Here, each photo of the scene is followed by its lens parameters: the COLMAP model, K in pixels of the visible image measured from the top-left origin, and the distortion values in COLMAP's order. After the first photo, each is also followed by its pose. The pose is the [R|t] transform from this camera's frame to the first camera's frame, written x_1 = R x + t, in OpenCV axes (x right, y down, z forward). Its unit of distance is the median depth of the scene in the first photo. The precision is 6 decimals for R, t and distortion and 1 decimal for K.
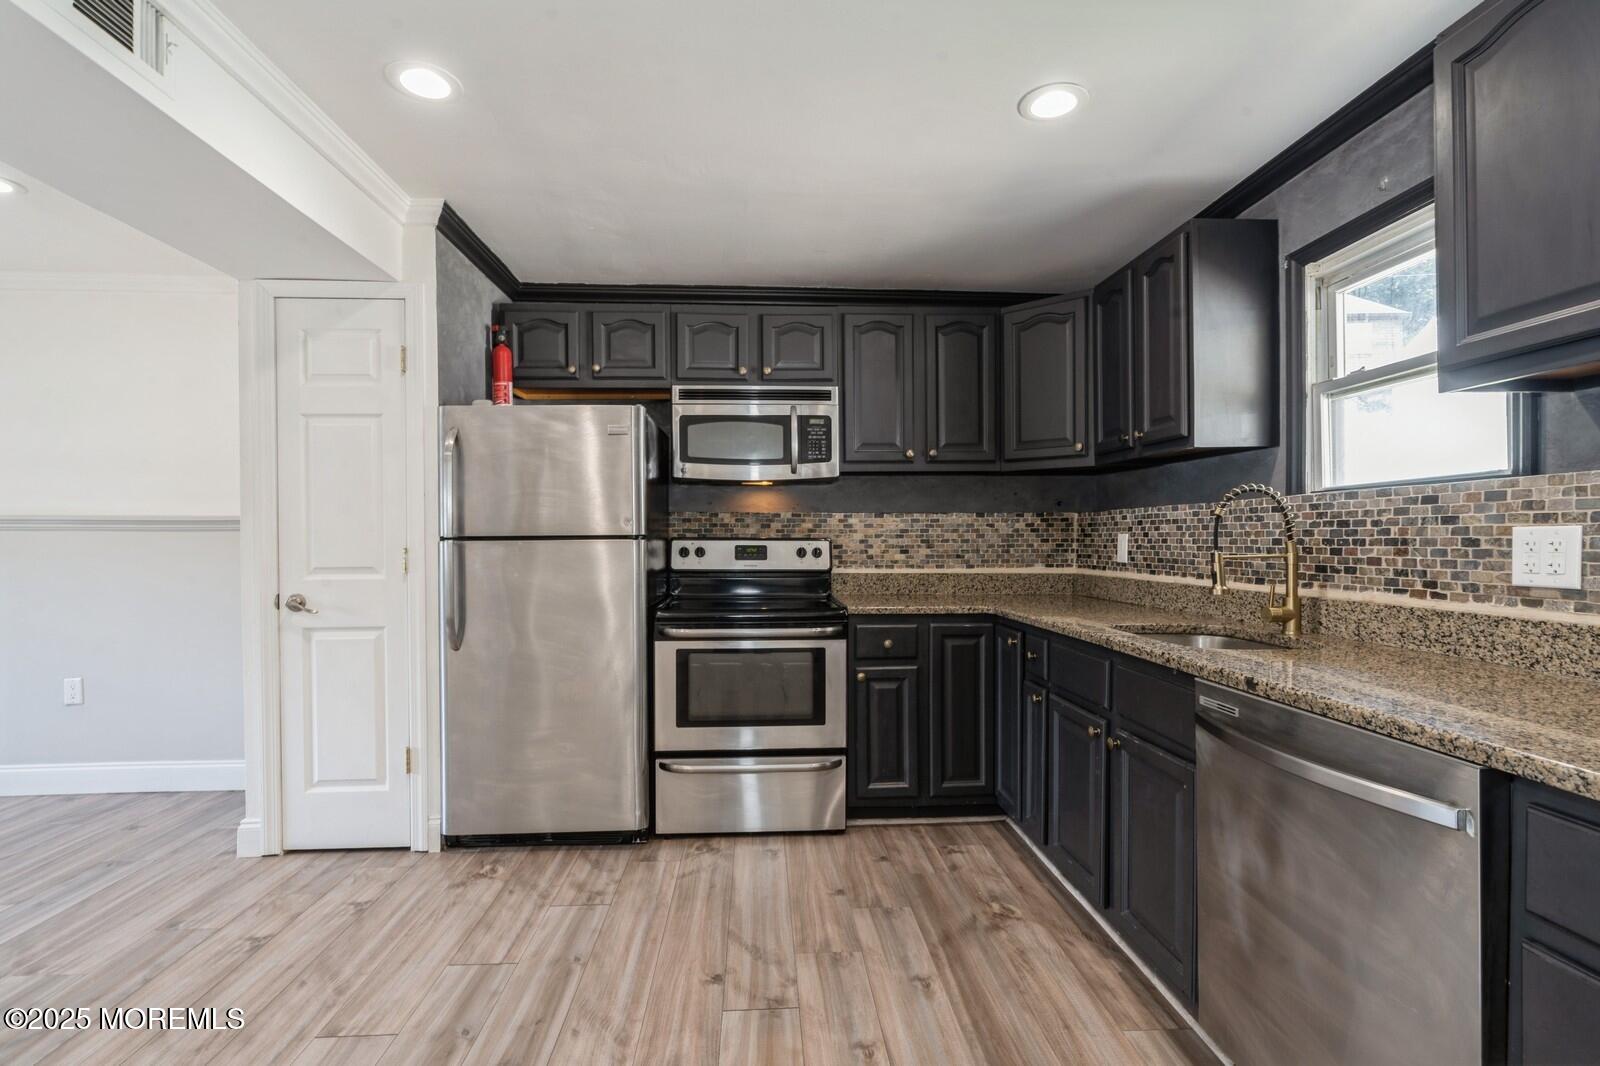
lens RADIAL K [[725.7, 0, 793.6], [0, 725.7, 544.7], [0, 0, 1]] dist [-0.010172, 0.003682]
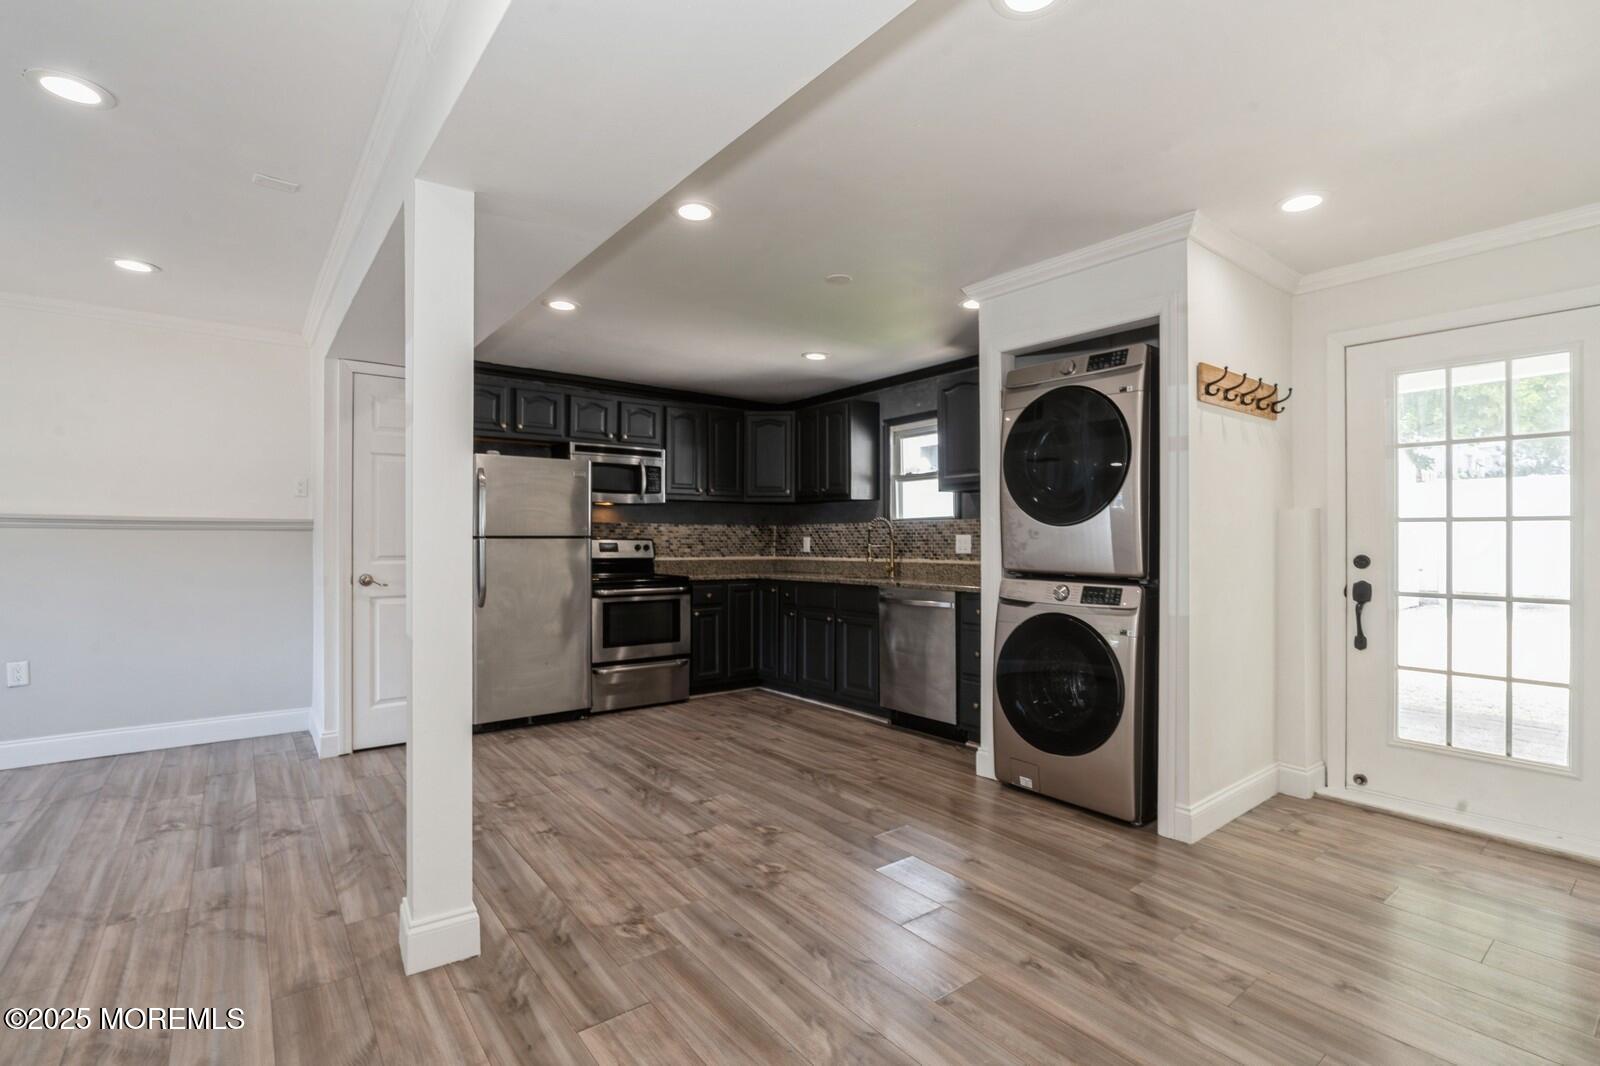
lens RADIAL K [[725.7, 0, 799.4], [0, 725.7, 541.5], [0, 0, 1]] dist [-0.010172, 0.003682]
pose [[0.826524, 0.003697, 0.562889, -0.804834], [0.002386, 0.999946, -0.010072, 0.019114], [-0.562896, 0.009667, 0.826471, -0.735453]]
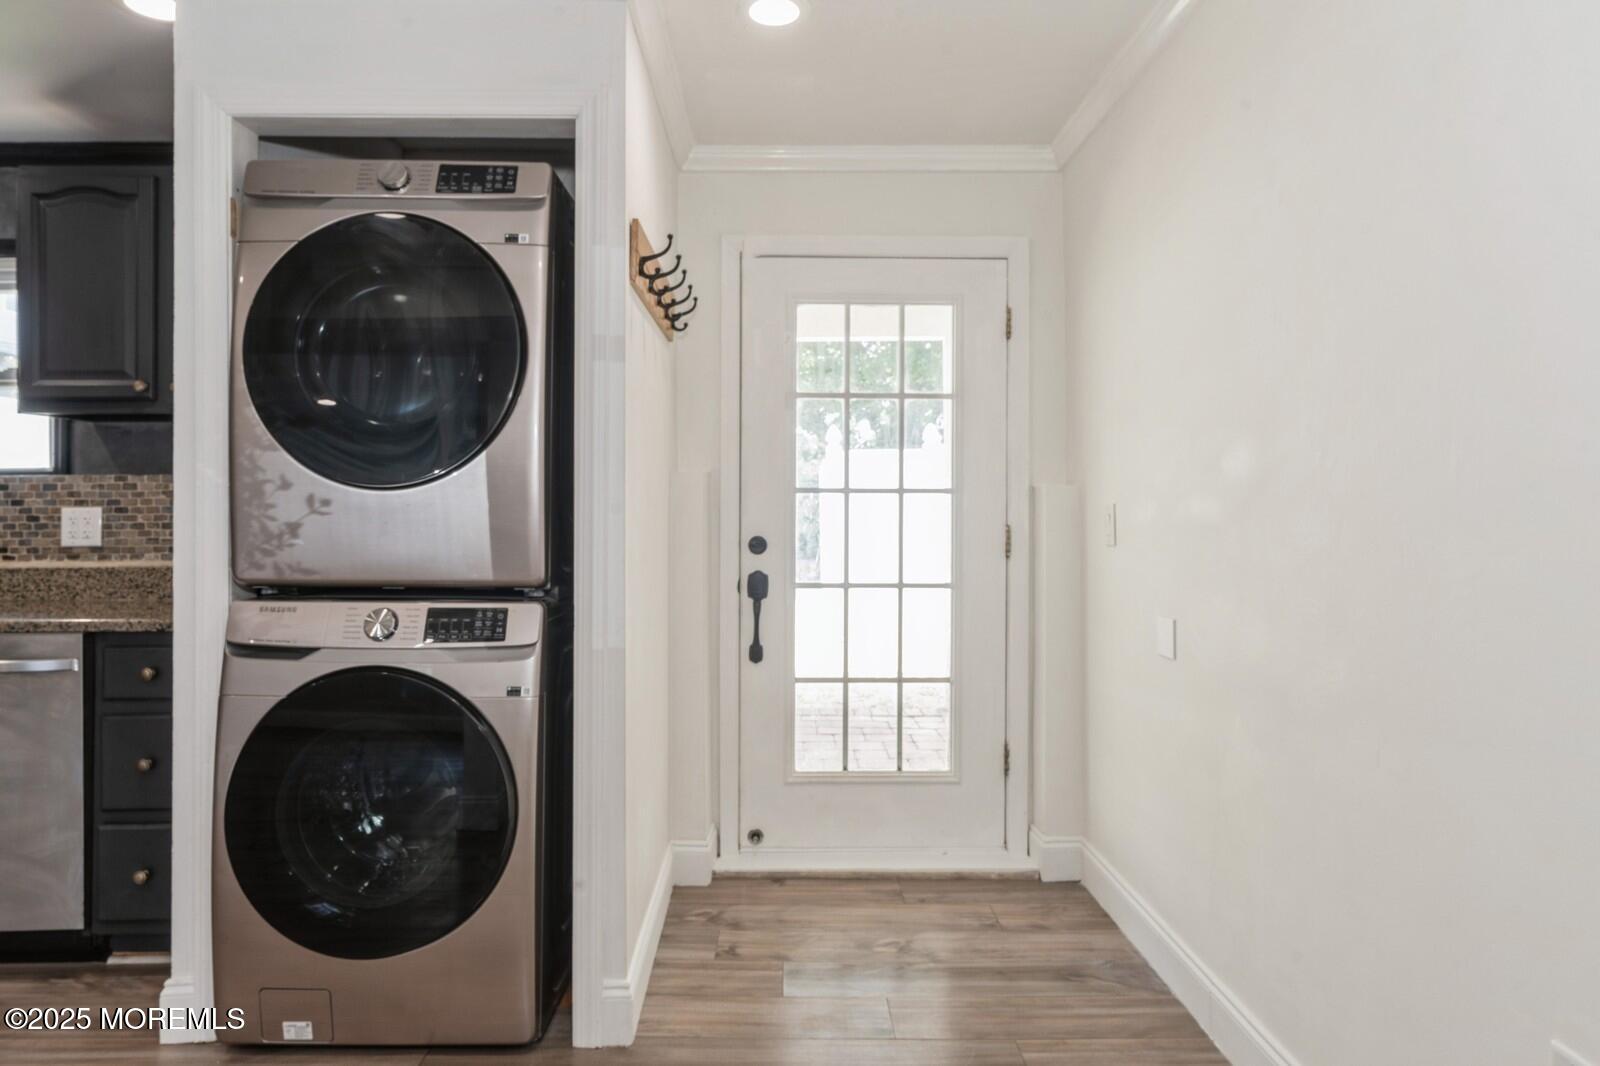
lens RADIAL K [[952.2, 0, 793.4], [0, 952.2, 501.5], [0, 0, 1]] dist [-0.005014, -0.000314]
pose [[0.041427, 0.018961, 0.998962, -0.540412], [0.013339, 0.999720, -0.019529, 0.011952], [-0.999052, 0.014134, 0.041162, -0.359455]]
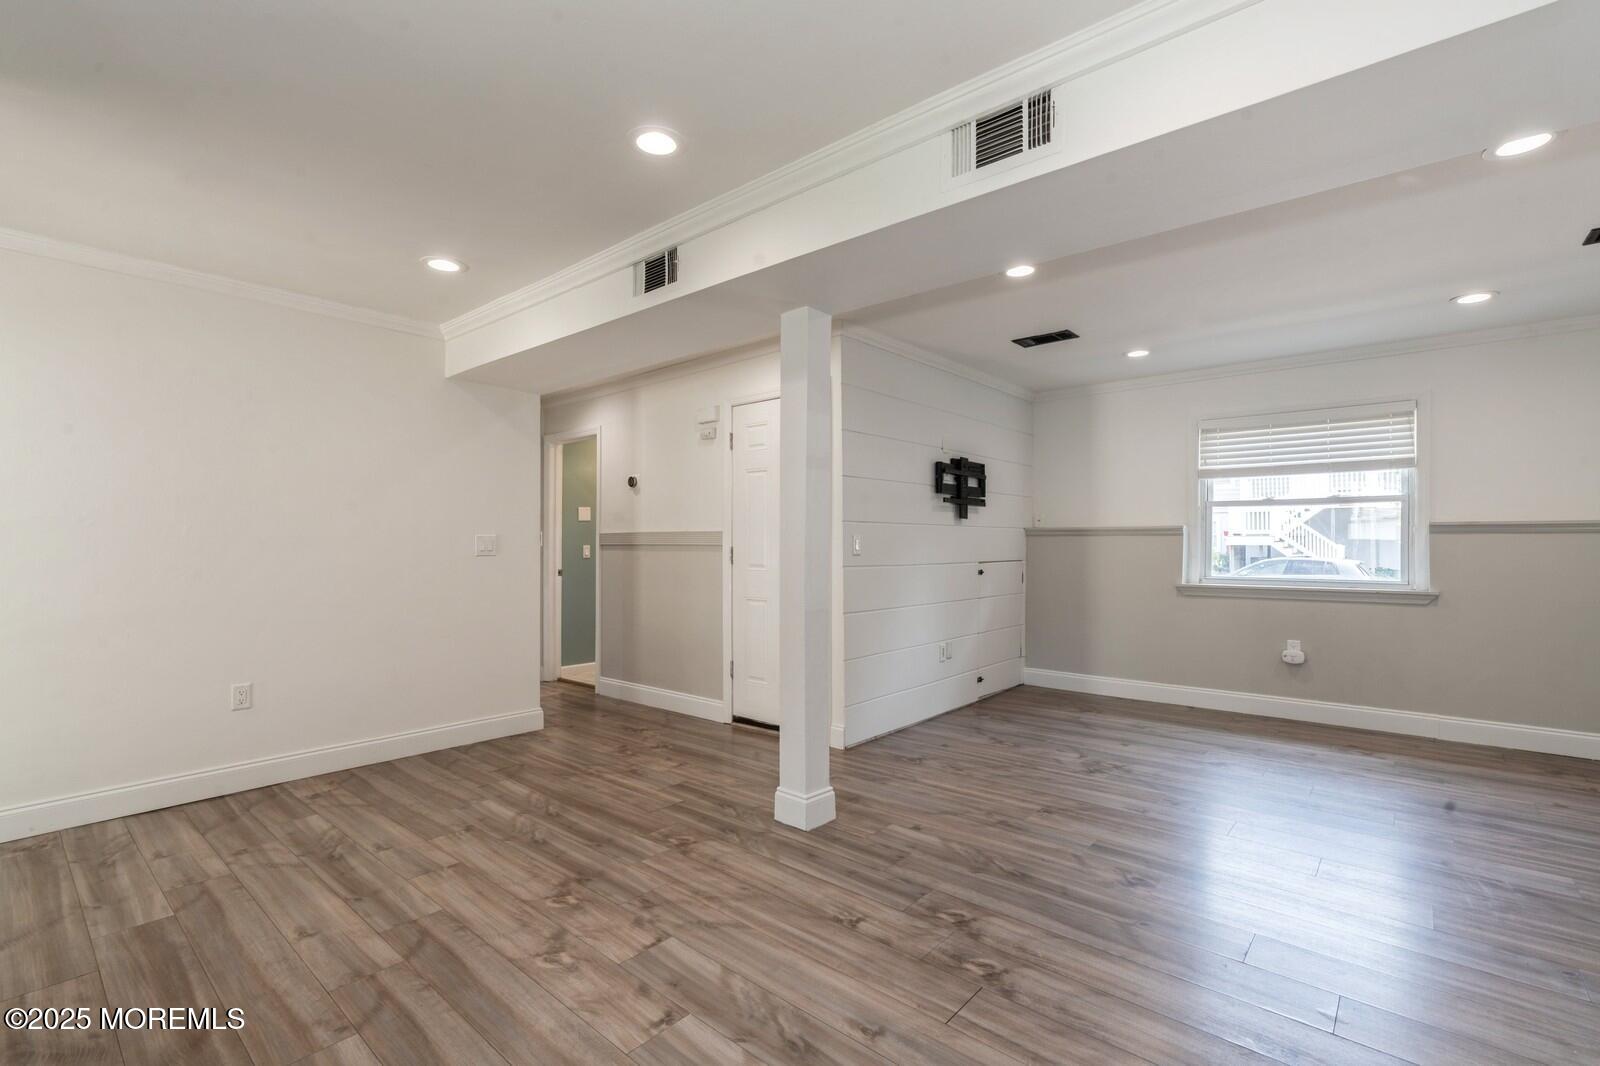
lens RADIAL K [[725.7, 0, 789.9], [0, 725.7, 539.2], [0, 0, 1]] dist [-0.010172, 0.003682]
pose [[-0.714348, 0.000755, -0.699790, 0.826849], [-0.005468, 0.999963, 0.006660, -0.026919], [0.699769, 0.008583, -0.714318, 2.141500]]
